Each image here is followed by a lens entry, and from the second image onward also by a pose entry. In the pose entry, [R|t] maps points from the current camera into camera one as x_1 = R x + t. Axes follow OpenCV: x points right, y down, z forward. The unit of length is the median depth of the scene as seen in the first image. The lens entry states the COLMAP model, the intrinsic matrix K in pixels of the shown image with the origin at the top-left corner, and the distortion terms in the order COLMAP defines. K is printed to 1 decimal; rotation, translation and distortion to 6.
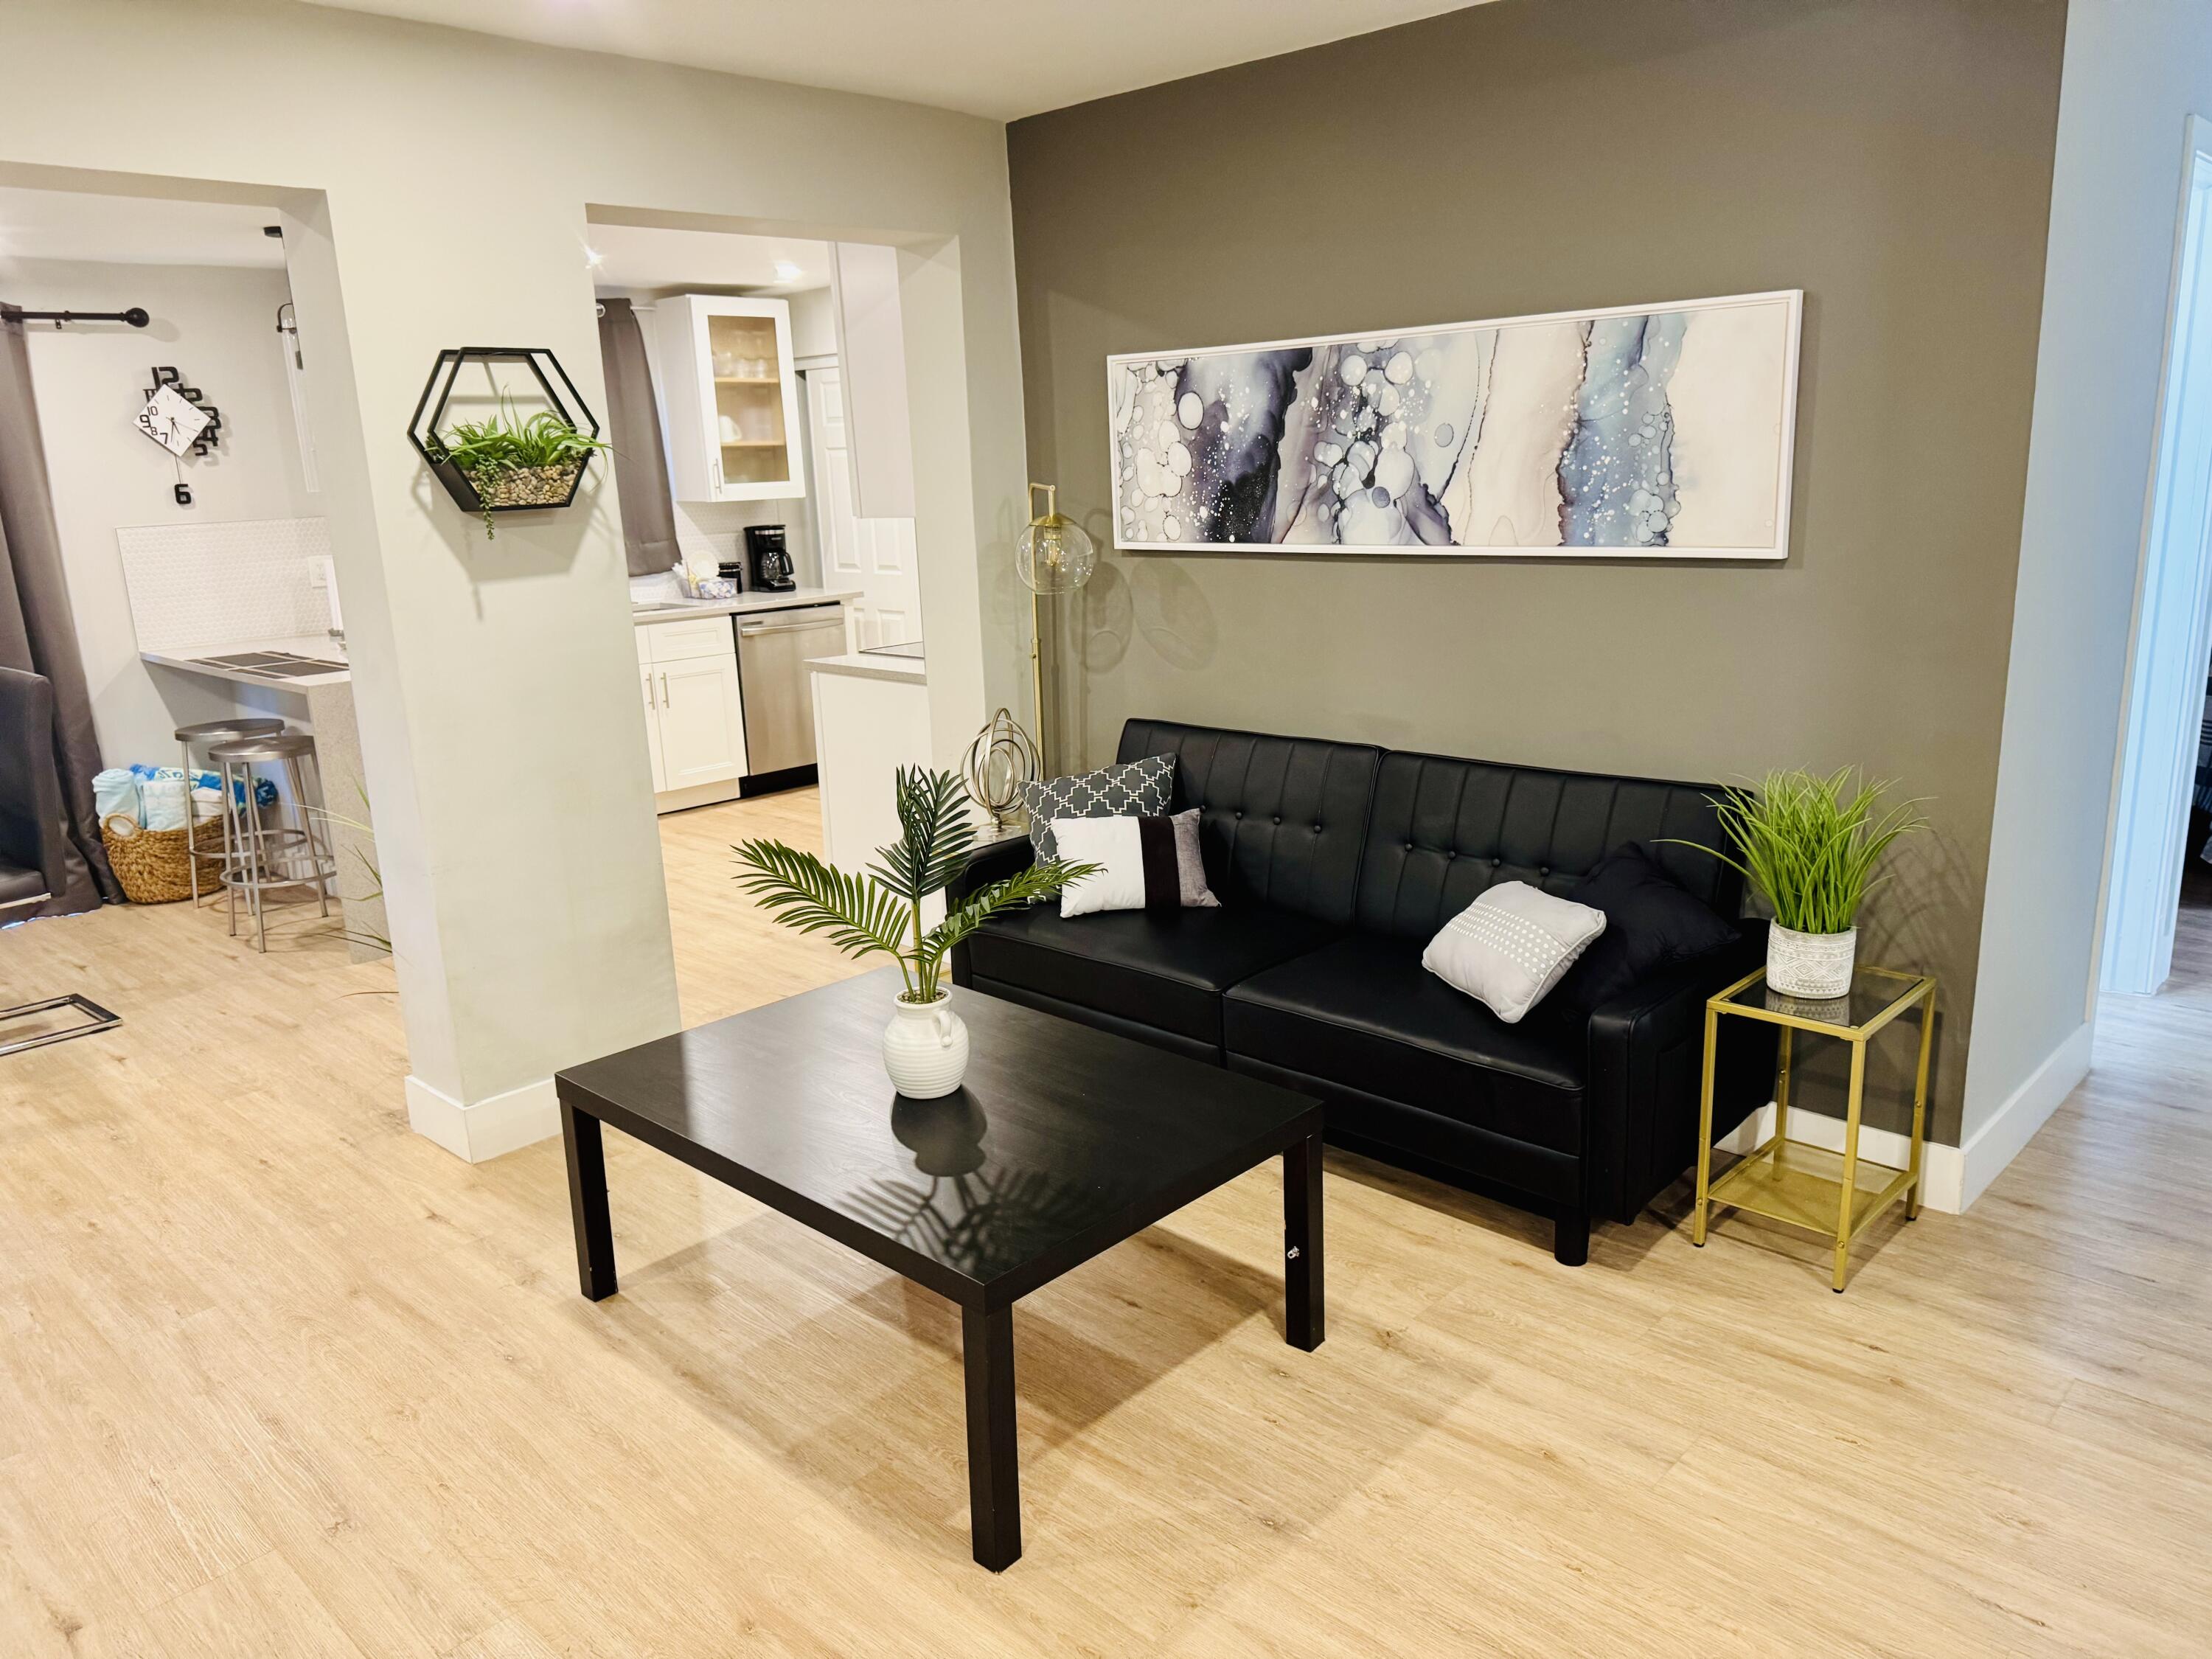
lens RADIAL K [[1548.9, 0, 1115.3], [0, 1548.9, 838.0], [0, 0, 1]] dist [0.084934, -0.099588]
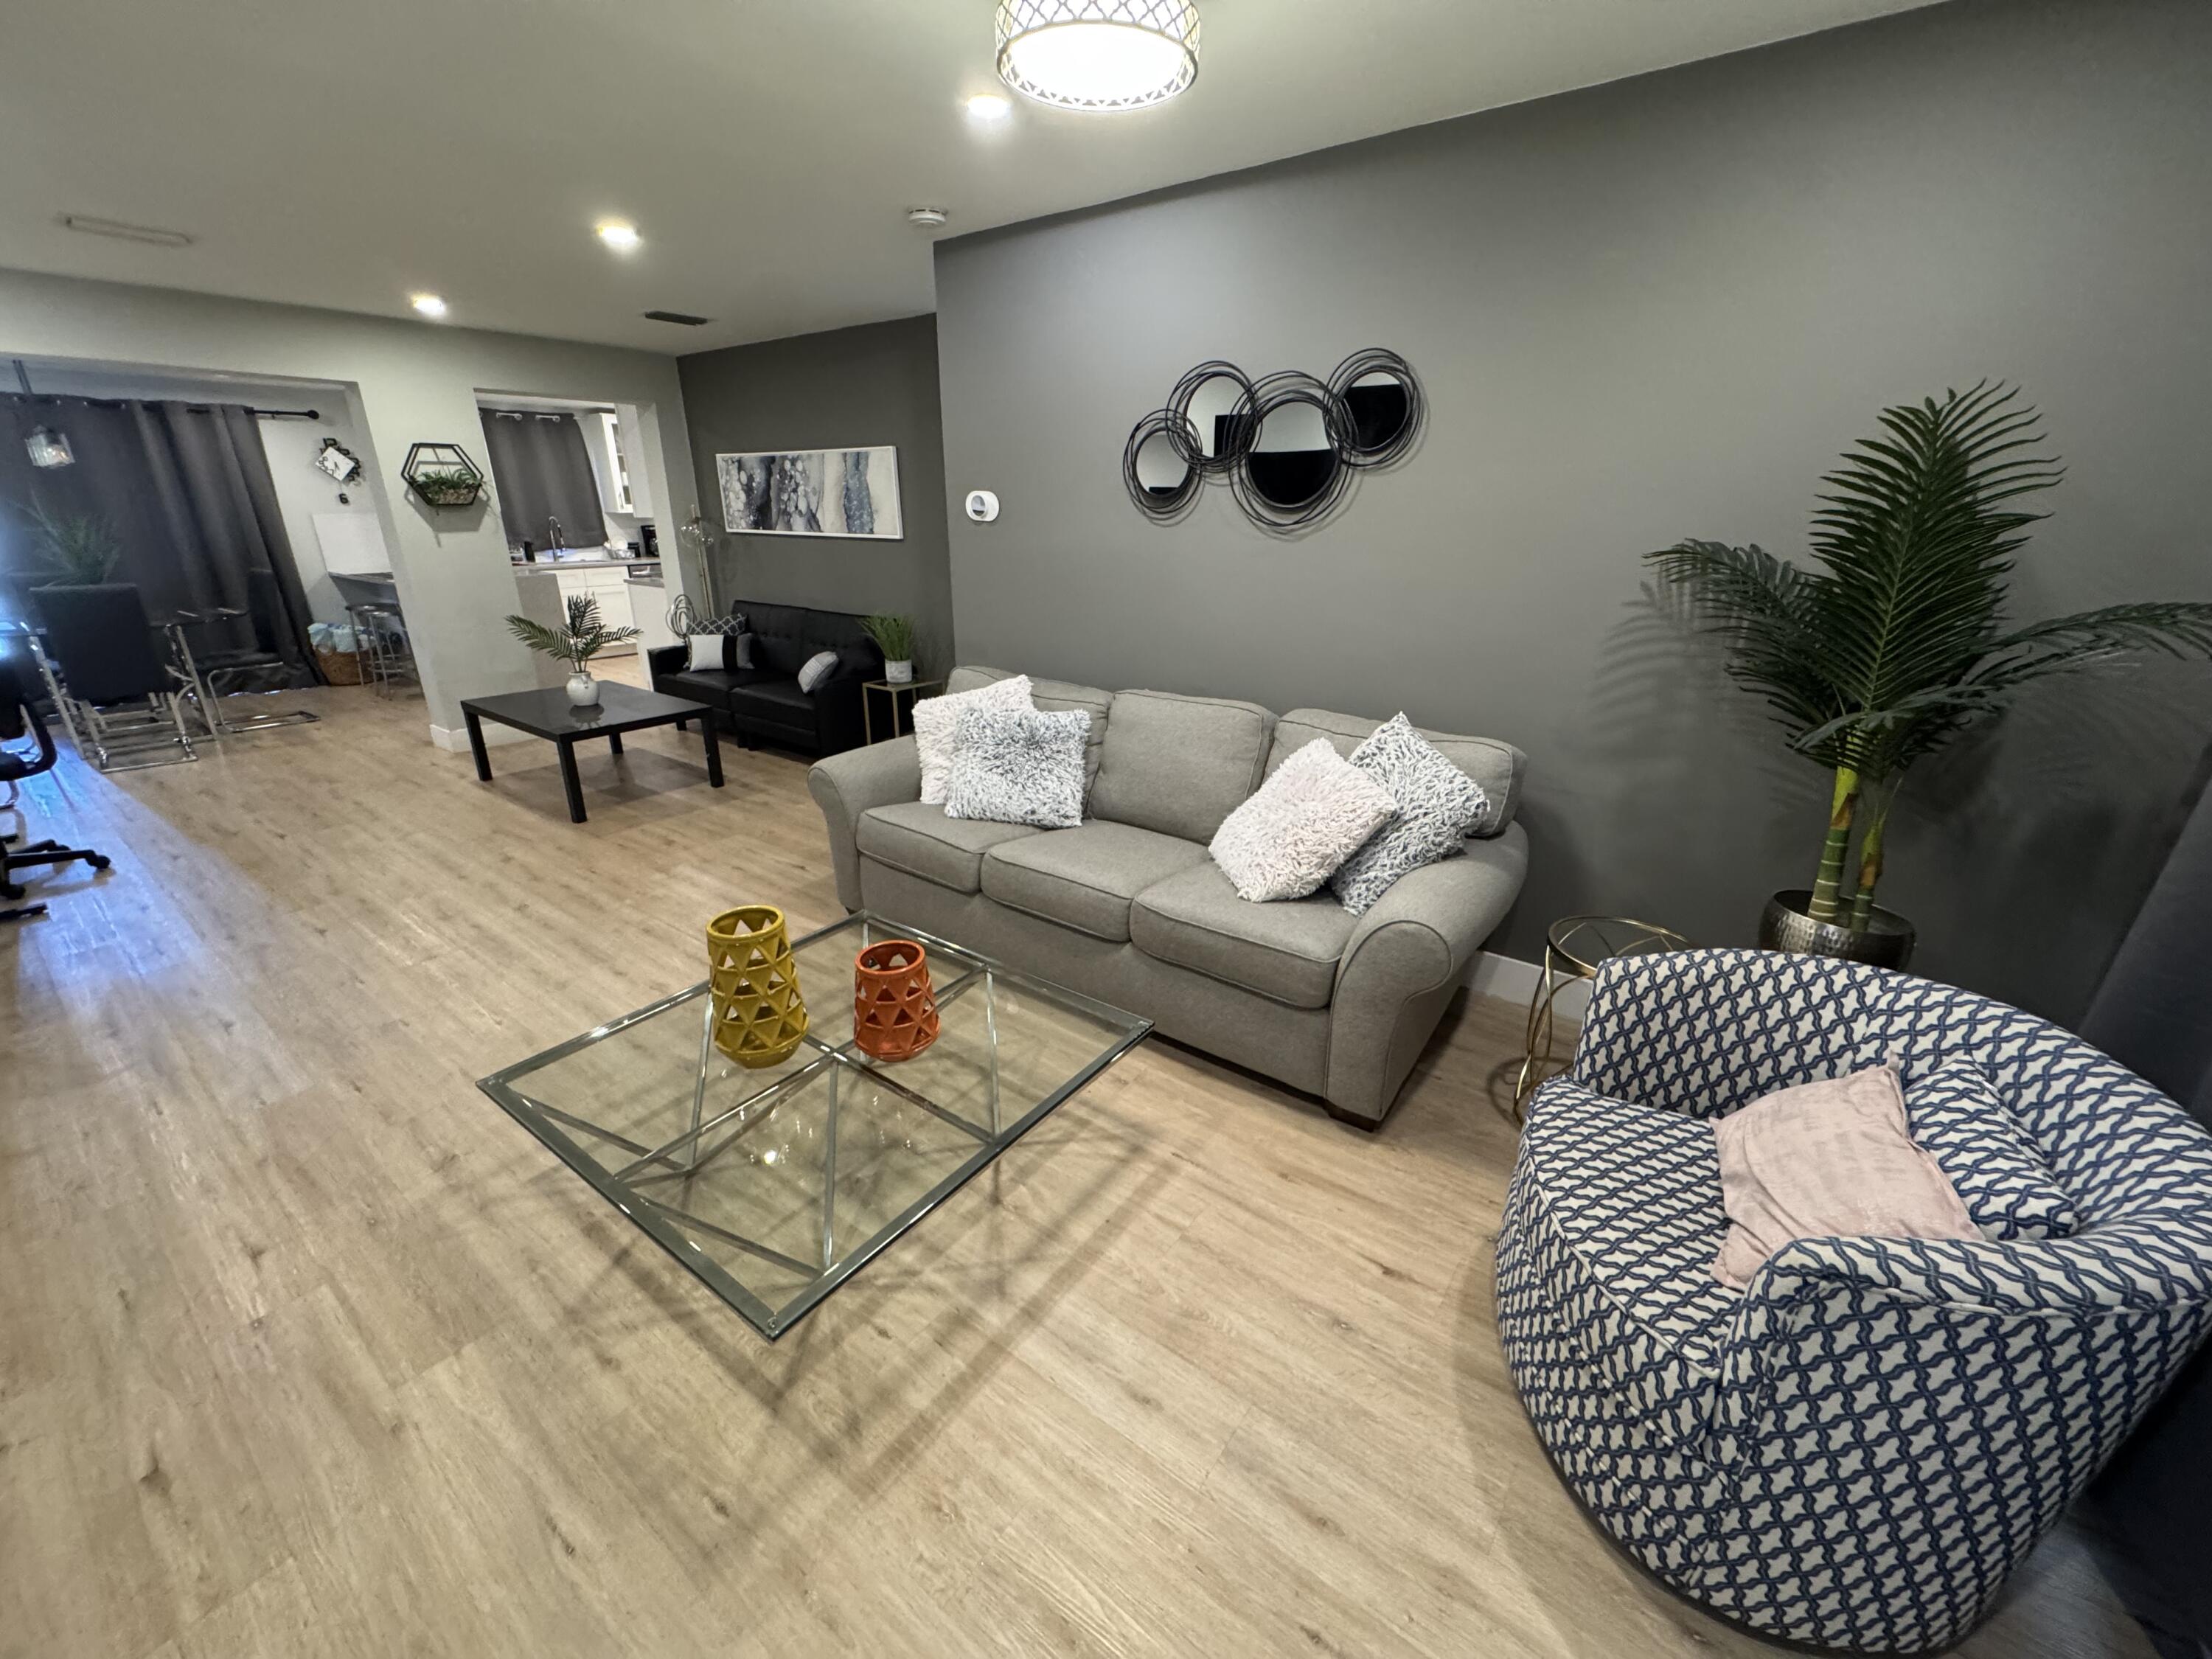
lens RADIAL K [[884.1, 0, 1107.8], [0, 884.1, 825.5], [0, 0, 1]] dist [-0.002098, 0.000338]
pose [[0.992278, -0.002520, 0.124005, 0.513937], [-0.010586, 0.994425, 0.104917, 0.155951], [-0.123578, -0.105420, 0.986719, -0.649960]]
